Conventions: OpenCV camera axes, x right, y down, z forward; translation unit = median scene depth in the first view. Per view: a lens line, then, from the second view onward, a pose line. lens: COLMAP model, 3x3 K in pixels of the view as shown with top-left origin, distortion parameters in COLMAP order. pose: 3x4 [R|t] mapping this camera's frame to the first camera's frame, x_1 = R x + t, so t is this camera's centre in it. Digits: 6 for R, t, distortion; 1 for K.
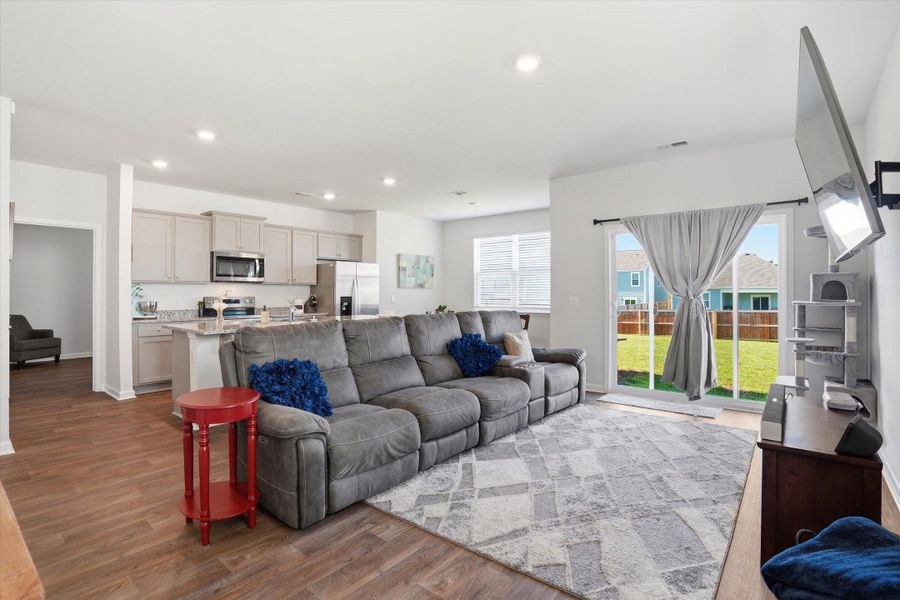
lens RADIAL K [[438.8, 0, 448.1], [0, 438.8, 295.6], [0, 0, 1]] dist [-0.050225, 0.000222]
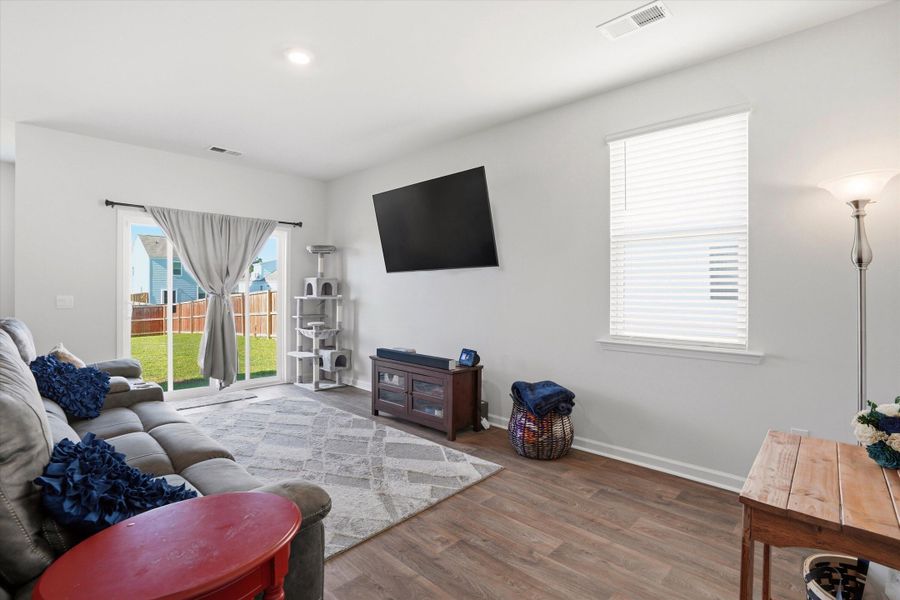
lens RADIAL K [[428.6, 0, 451.0], [0, 428.6, 295.9], [0, 0, 1]] dist [-0.028074, 0.000421]
pose [[0.064958, -0.011526, 0.997821, -0.971266], [0.000725, 0.999934, 0.011503, -0.009284], [-0.997888, -0.000024, 0.064962, 0.748404]]
